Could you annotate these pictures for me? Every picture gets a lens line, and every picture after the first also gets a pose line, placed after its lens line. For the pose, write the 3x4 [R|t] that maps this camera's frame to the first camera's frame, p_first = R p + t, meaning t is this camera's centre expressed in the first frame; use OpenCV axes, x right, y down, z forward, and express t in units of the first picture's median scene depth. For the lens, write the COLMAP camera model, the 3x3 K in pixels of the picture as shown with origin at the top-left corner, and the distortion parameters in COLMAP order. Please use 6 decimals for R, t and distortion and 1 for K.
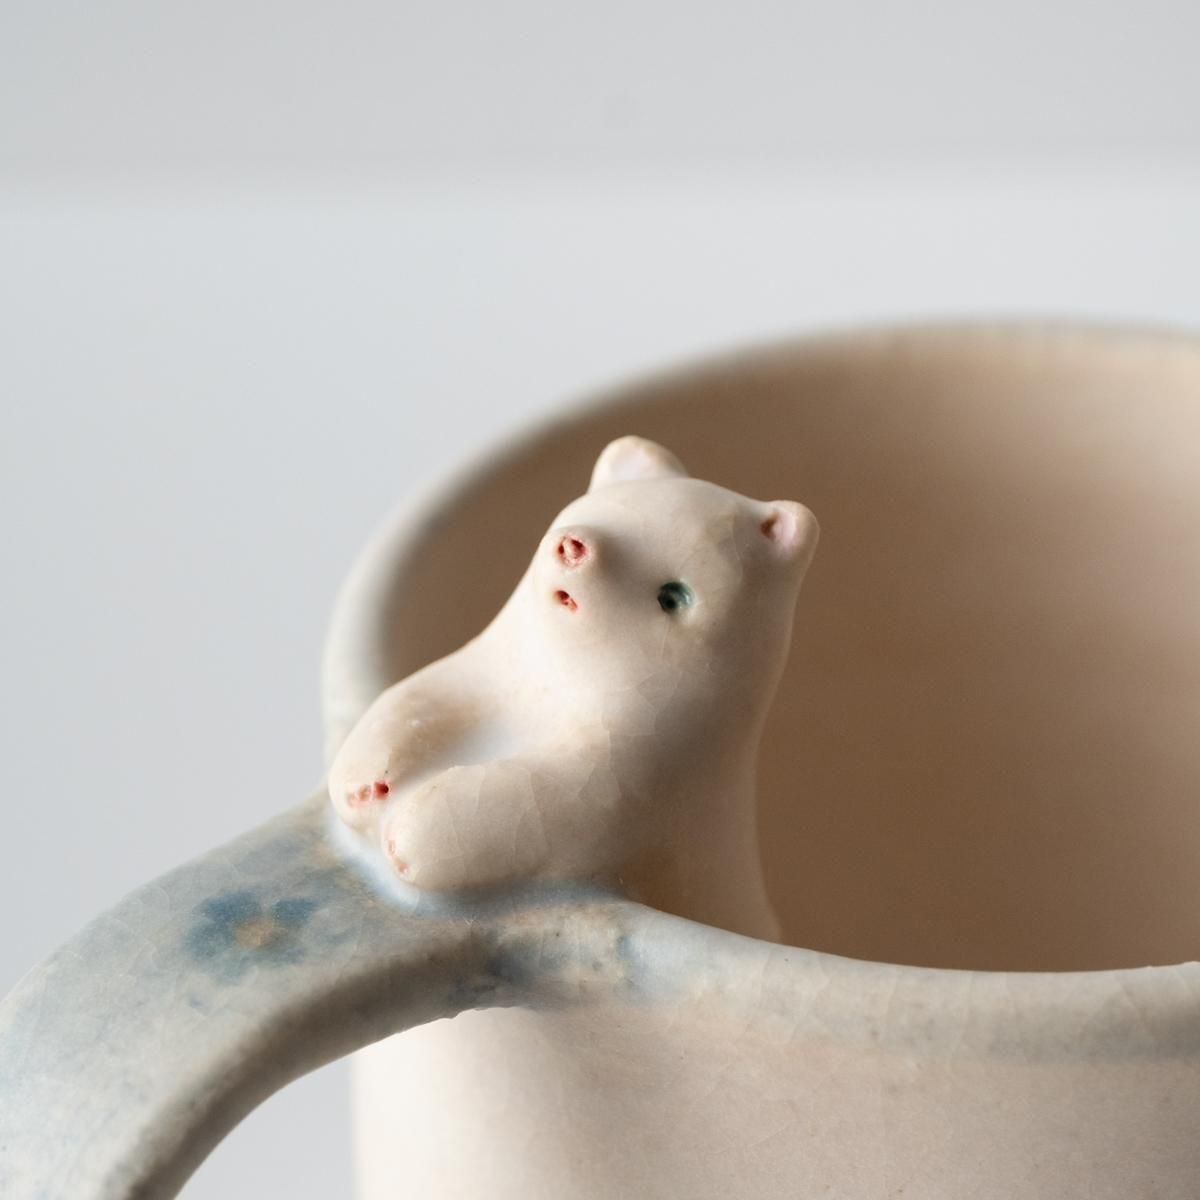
lens RADIAL K [[4659.1, 0, 600.0], [0, 4659.1, 600.0], [0, 0, 1]] dist [0.048852, 1.154152]
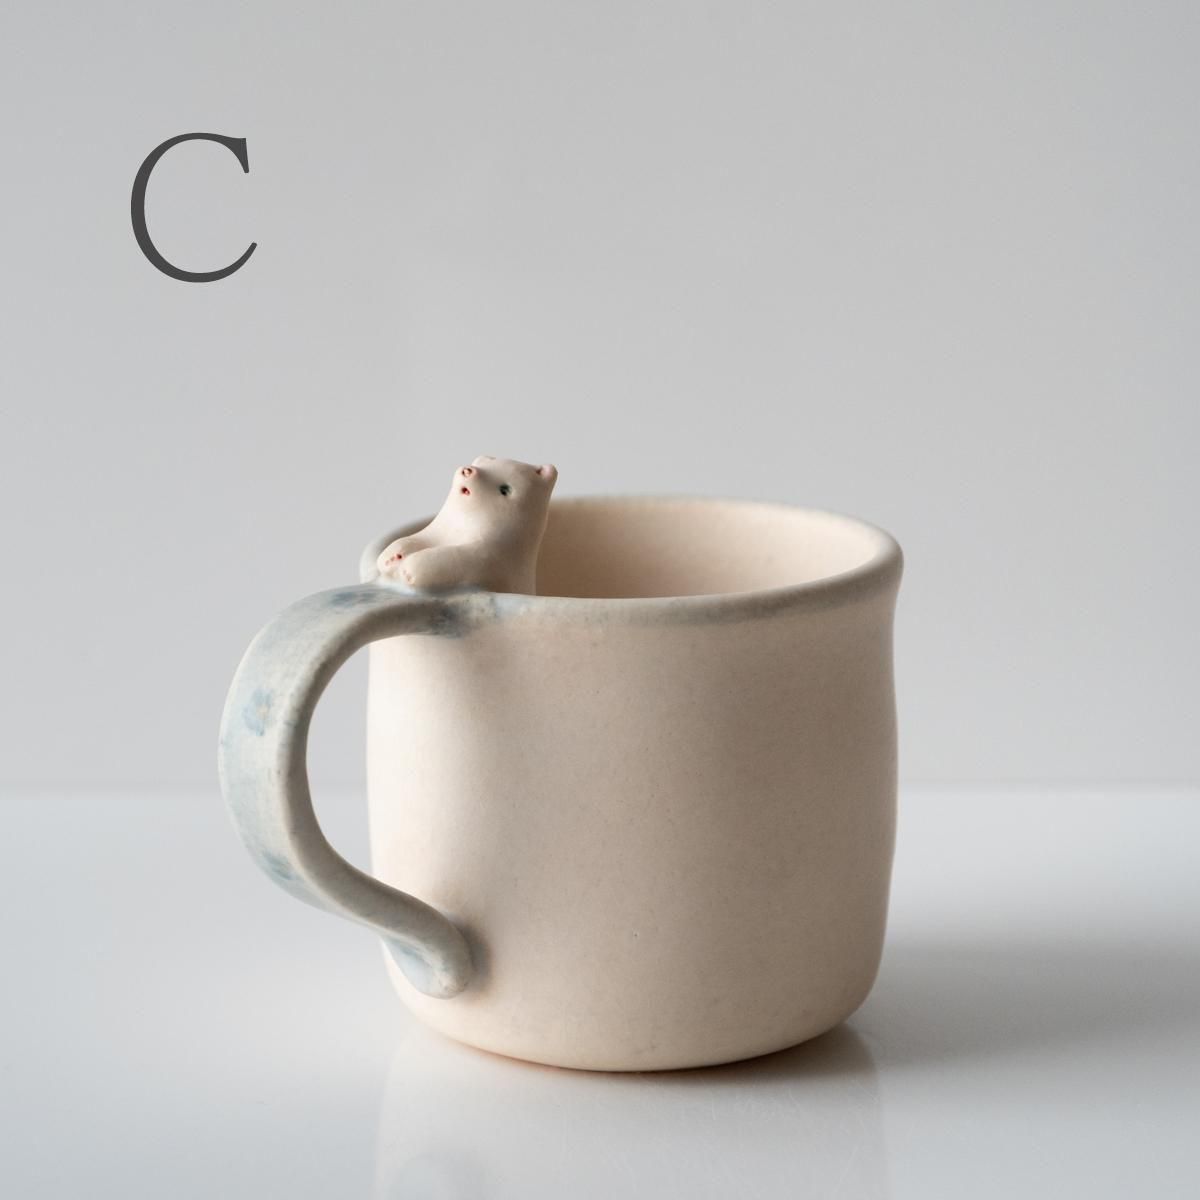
lens RADIAL K [[4659.1, 0, 600.0], [0, 4659.1, 600.0], [0, 0, 1]] dist [0.048852, 1.154152]
pose [[0.995984, -0.013031, 0.088579, -0.171606], [0.037760, 0.958195, -0.283614, 0.838714], [-0.081180, 0.285820, 0.954839, -1.579709]]
